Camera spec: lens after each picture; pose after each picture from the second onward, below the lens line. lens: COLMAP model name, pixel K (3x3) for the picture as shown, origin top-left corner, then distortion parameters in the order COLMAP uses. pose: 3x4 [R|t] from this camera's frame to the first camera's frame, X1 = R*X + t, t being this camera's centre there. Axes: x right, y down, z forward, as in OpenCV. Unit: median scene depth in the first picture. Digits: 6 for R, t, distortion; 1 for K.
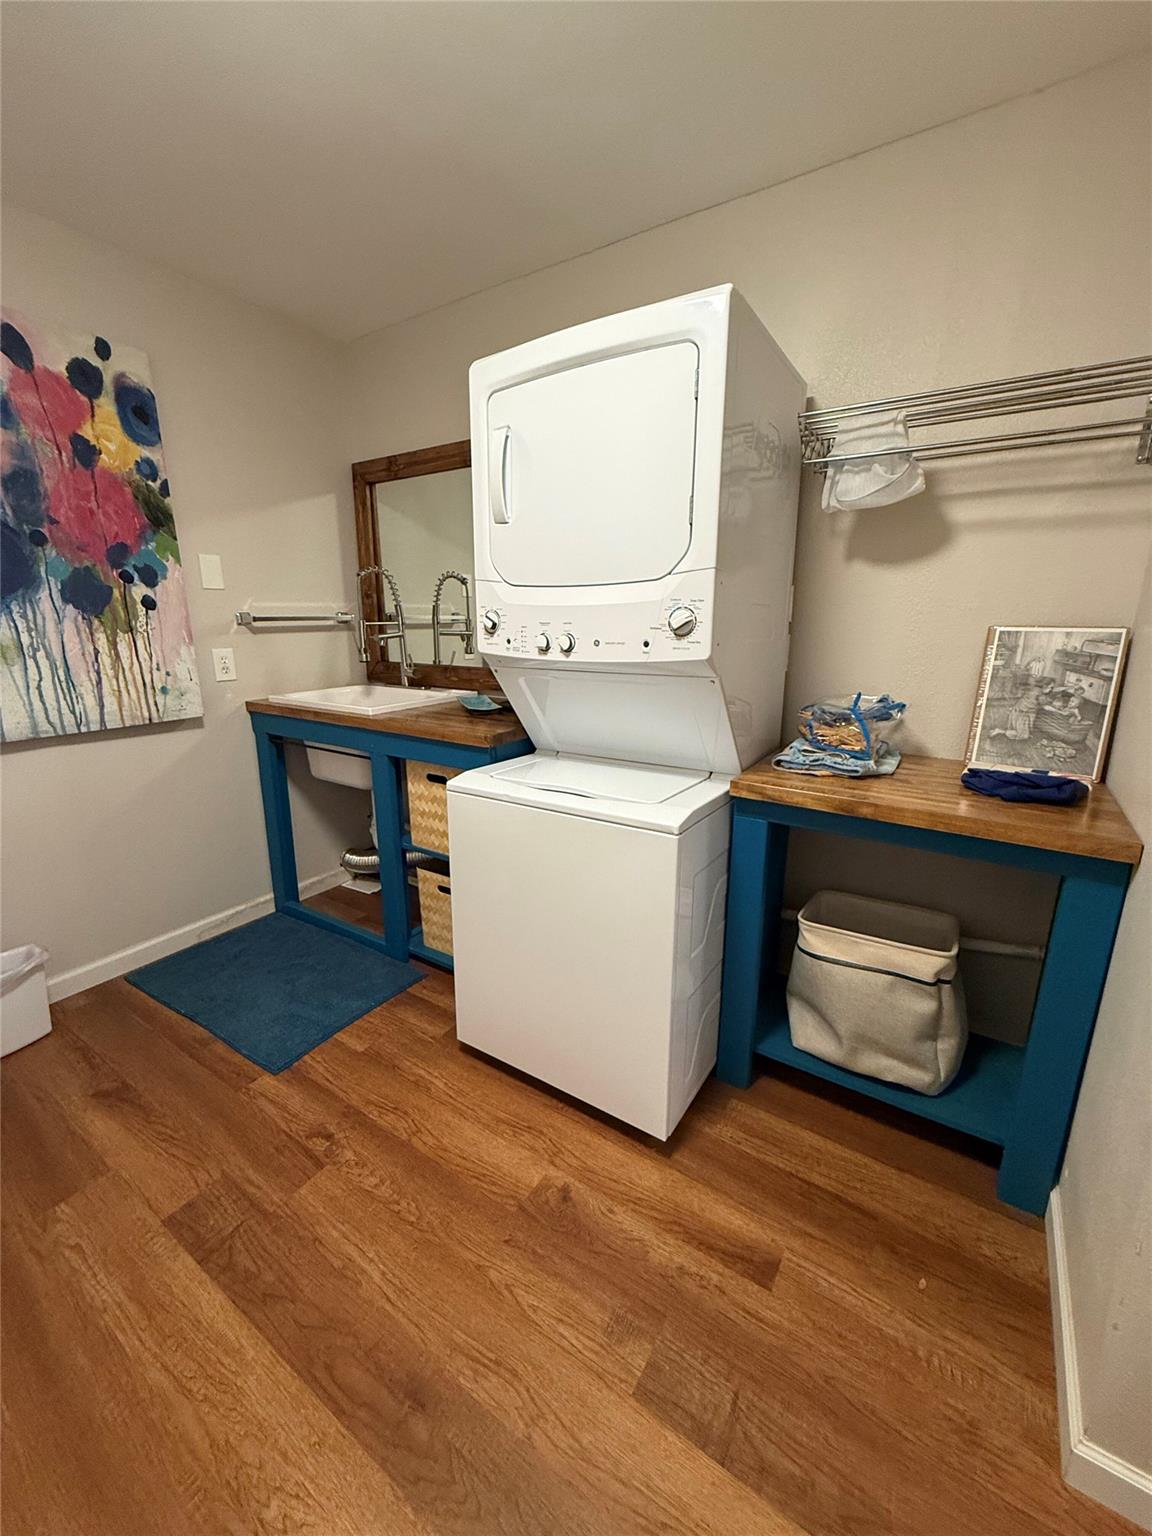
lens RADIAL K [[610.0, 0, 574.3], [0, 610.0, 762.0], [0, 0, 1]] dist [-0.000593, 0.000429]
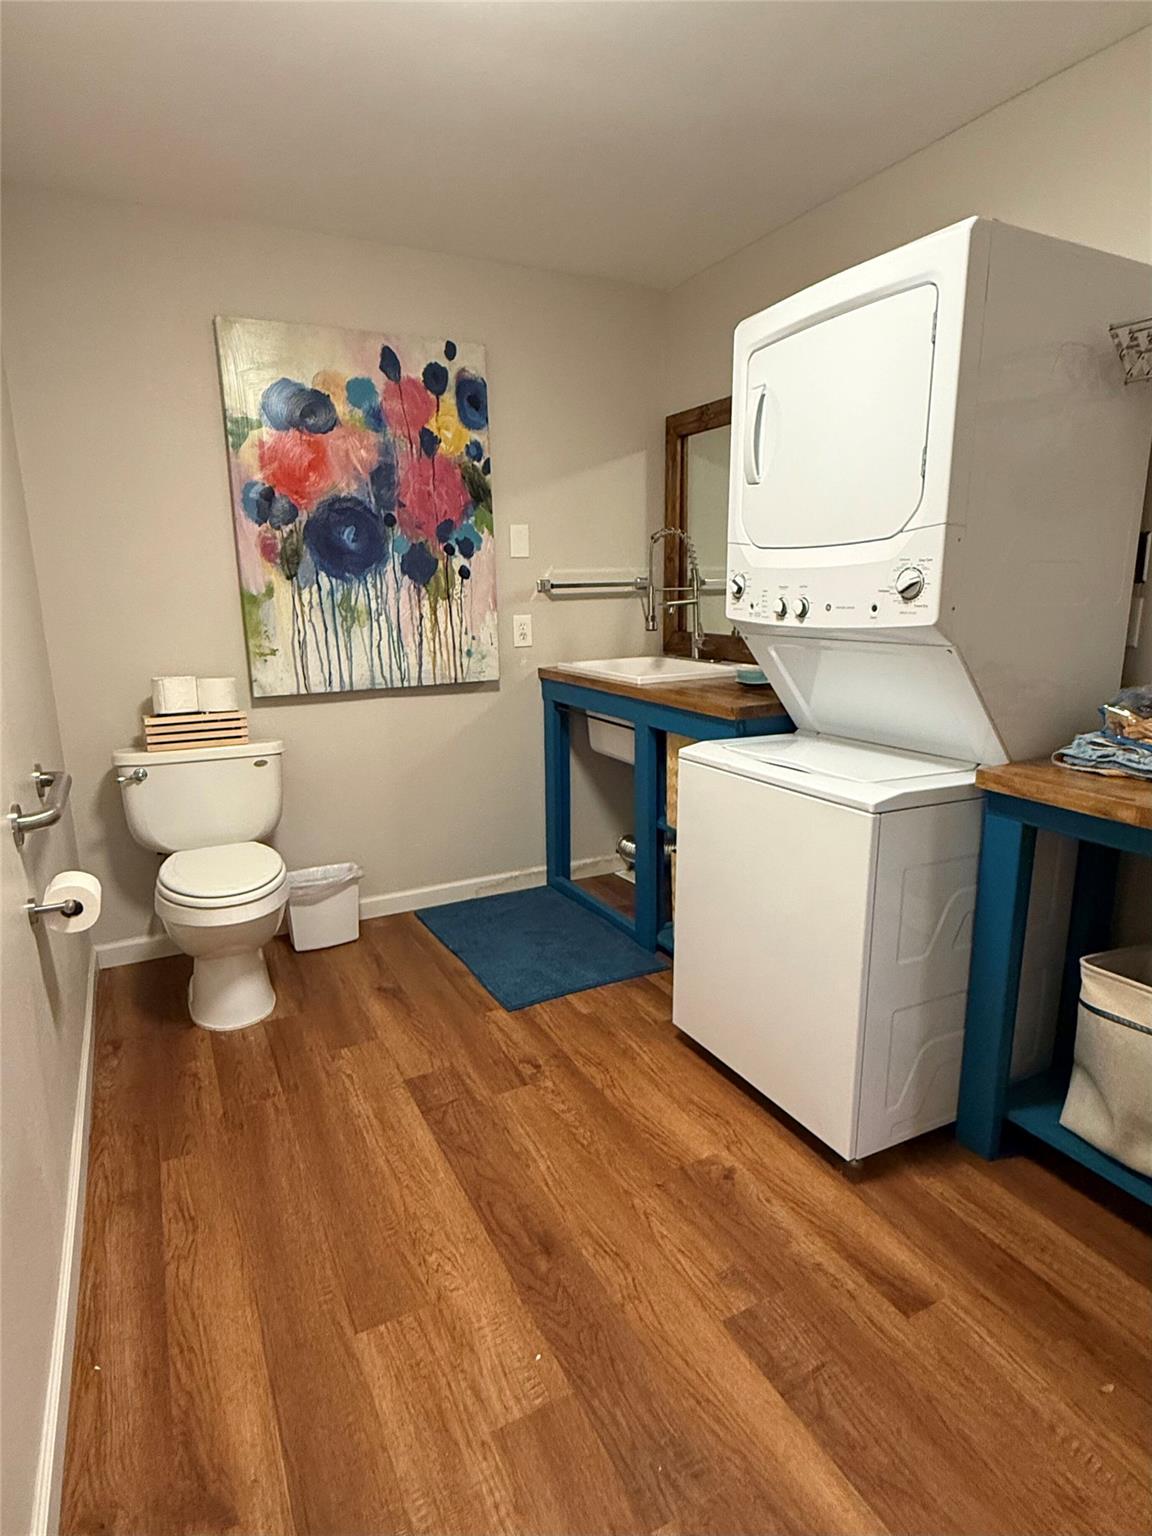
lens RADIAL K [[846.8, 0, 576.0], [0, 846.8, 768.0], [0, 0, 1]] dist [-0.000899, -0.000240]
pose [[0.868599, 0.092712, -0.486765, 0.311744], [-0.100292, 0.994902, 0.010532, 0.064994], [0.485260, 0.039670, 0.873469, -0.269659]]
